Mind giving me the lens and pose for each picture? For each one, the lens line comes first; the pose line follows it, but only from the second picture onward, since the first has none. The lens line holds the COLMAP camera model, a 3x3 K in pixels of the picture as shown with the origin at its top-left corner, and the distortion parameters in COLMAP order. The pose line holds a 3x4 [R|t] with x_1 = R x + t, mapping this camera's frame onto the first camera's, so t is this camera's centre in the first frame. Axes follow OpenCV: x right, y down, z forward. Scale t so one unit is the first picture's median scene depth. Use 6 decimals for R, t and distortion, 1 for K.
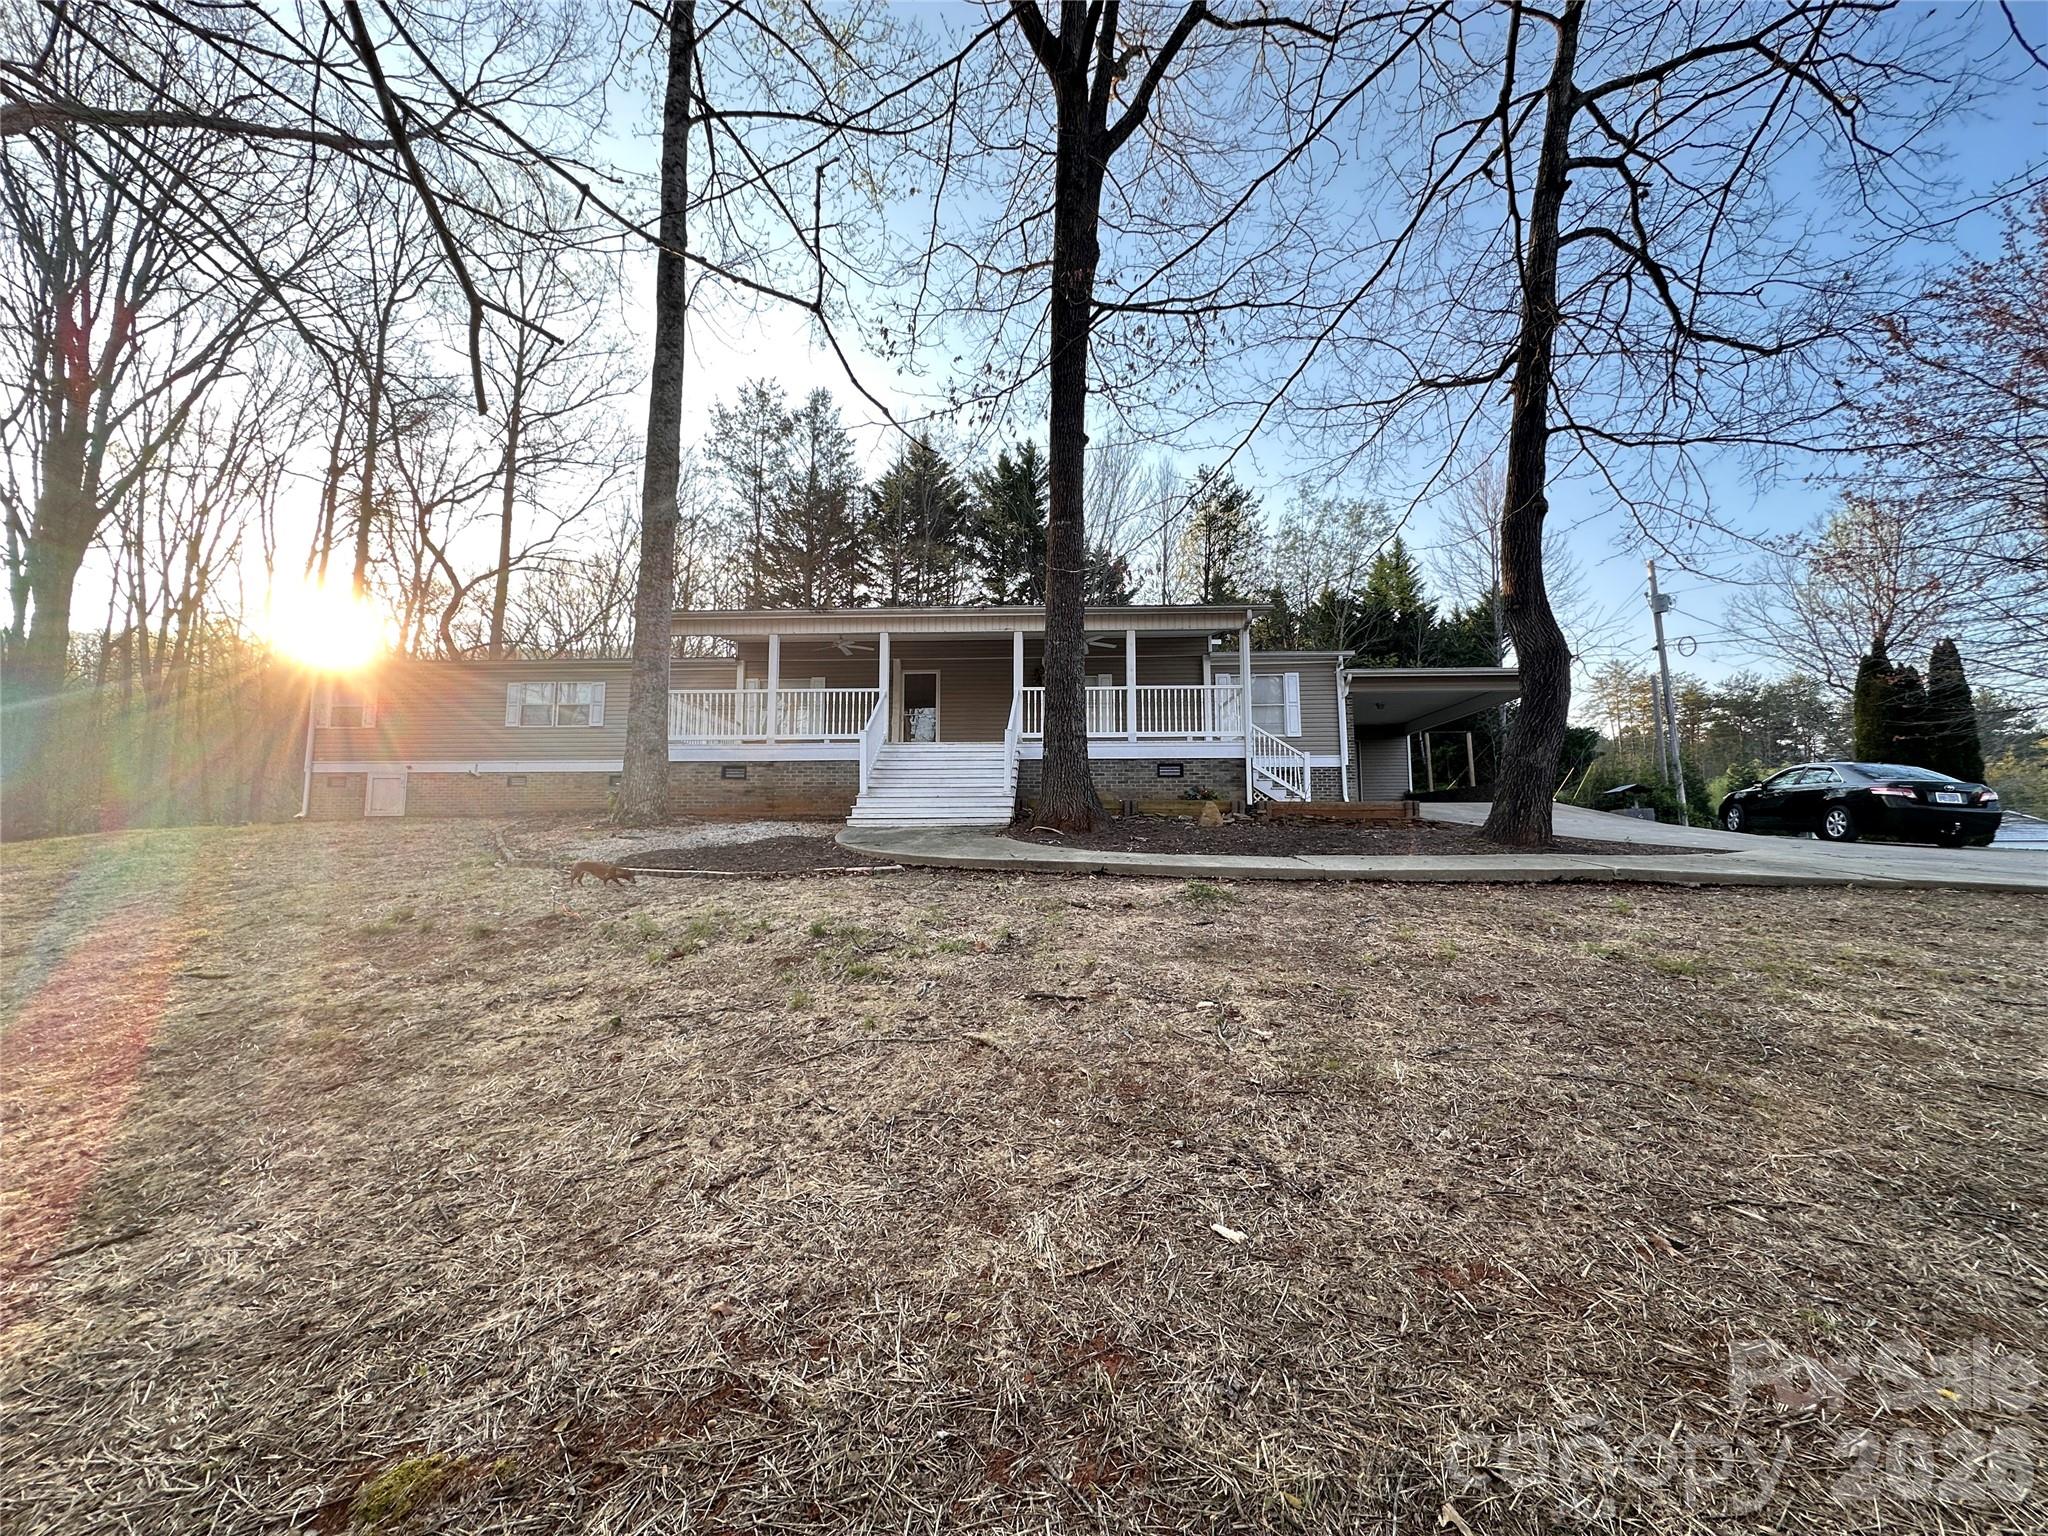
lens RADIAL K [[821.5, 0, 1019.2], [0, 821.5, 769.0], [0, 0, 1]] dist [-0.005255, 0.001832]
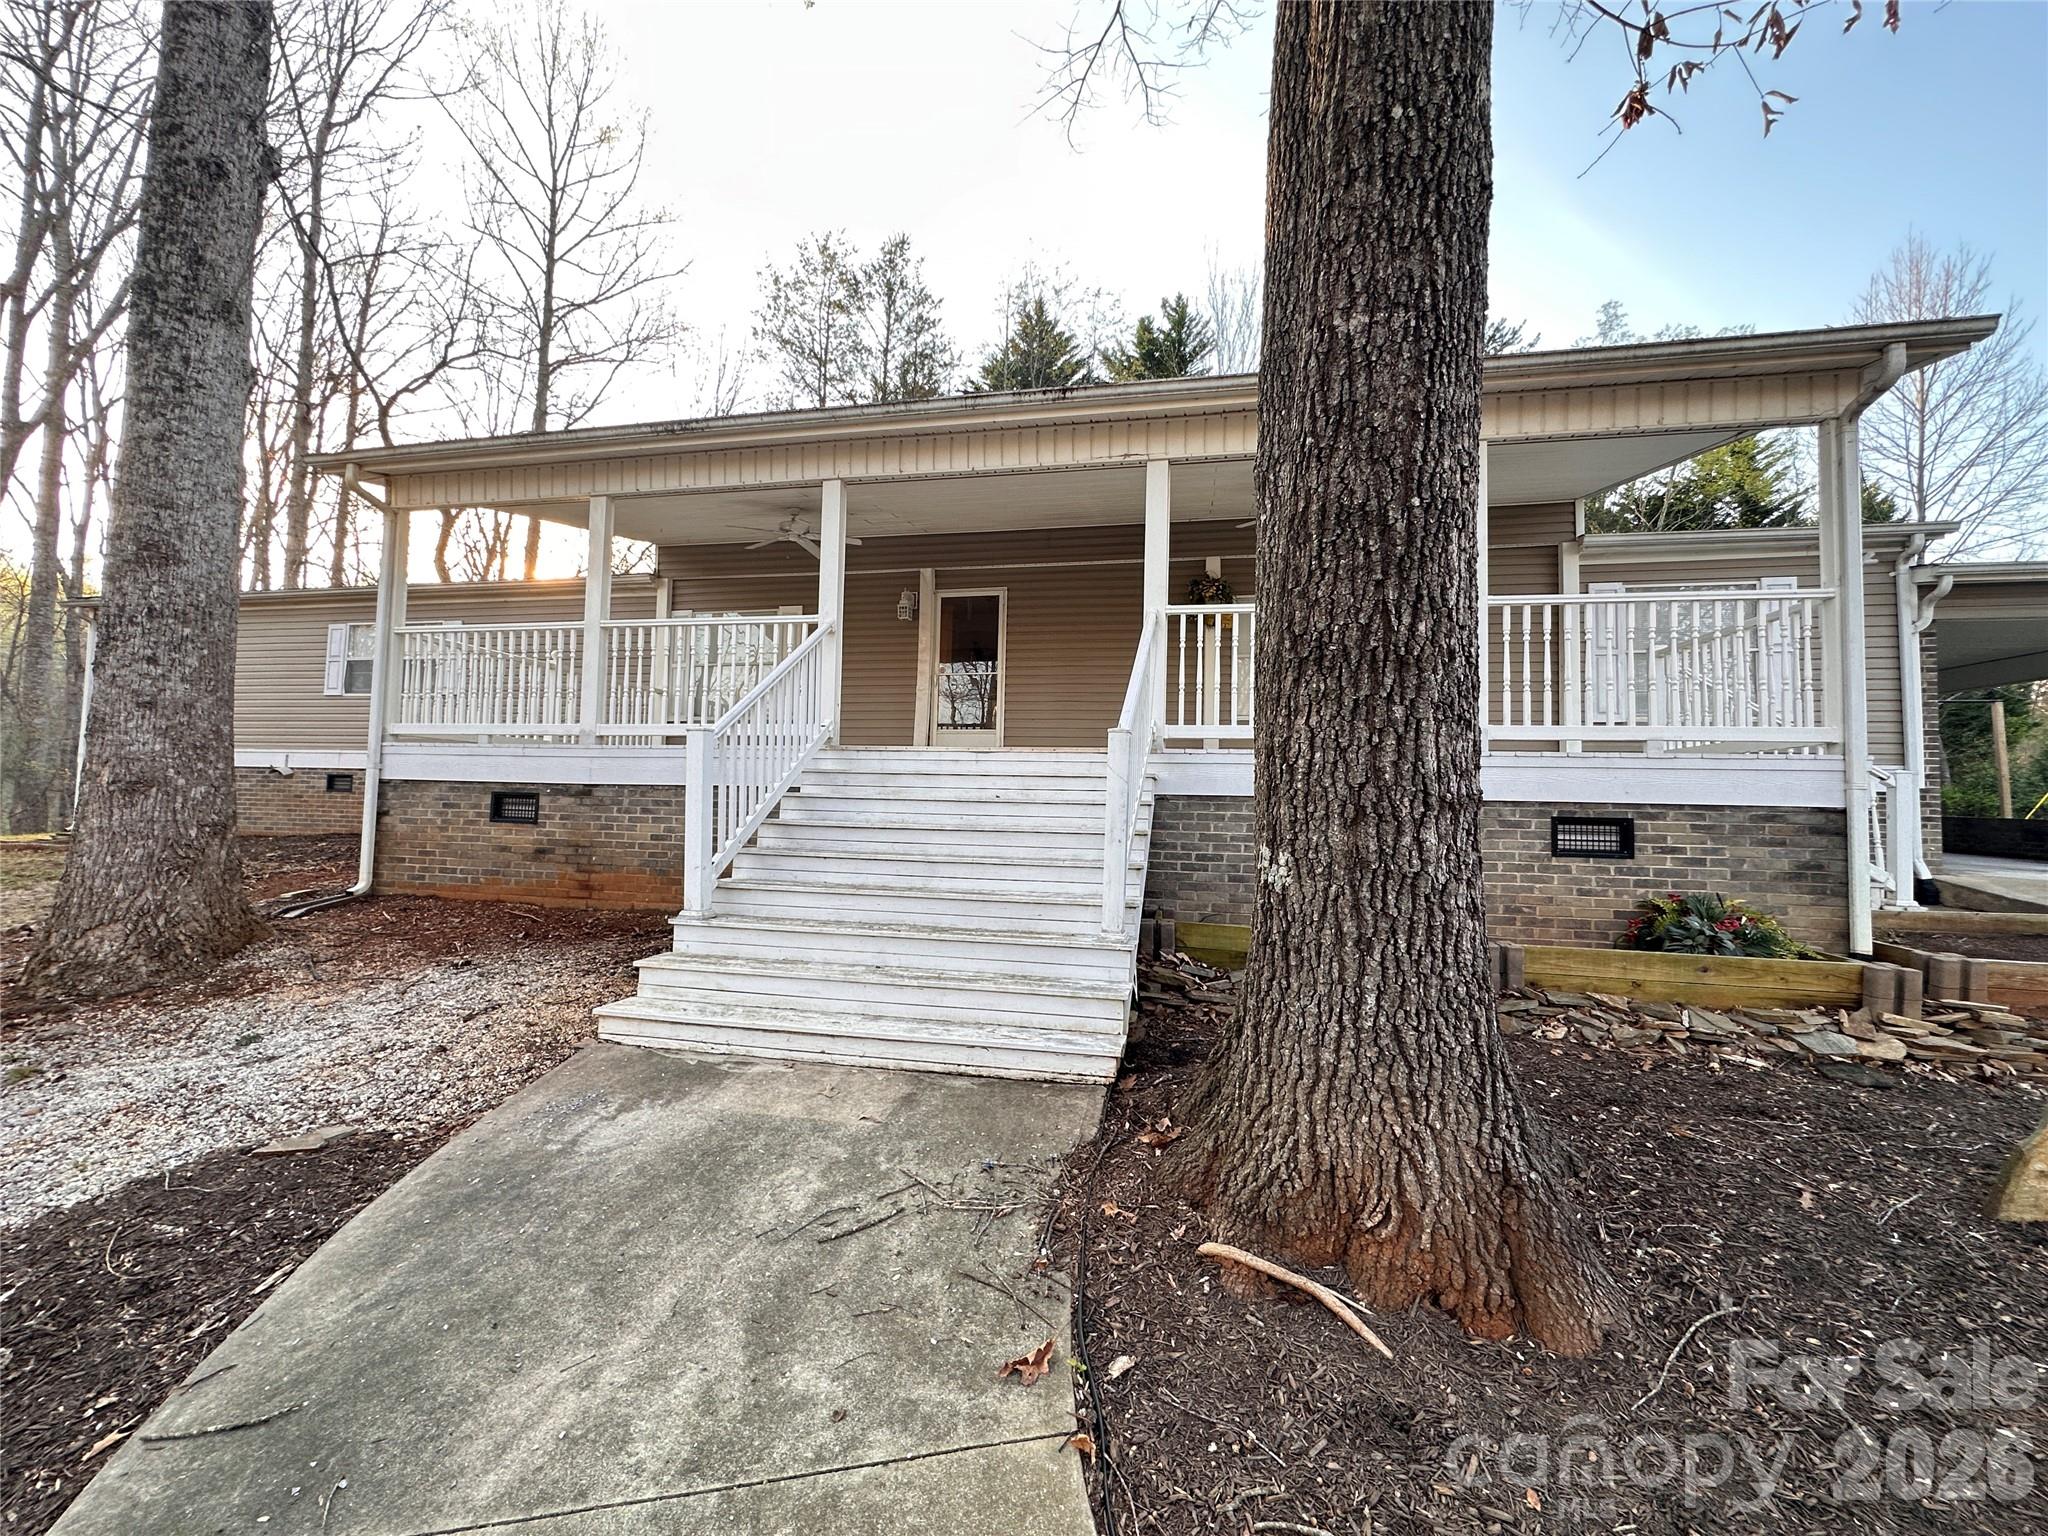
lens RADIAL K [[821.5, 0, 1017.9], [0, 821.5, 769.1], [0, 0, 1]] dist [-0.005255, 0.001832]
pose [[0.985458, 0.015464, -0.169214, 0.001446], [-0.005624, 0.998273, 0.058477, -0.035719], [0.169826, -0.056675, 0.983843, 0.479429]]
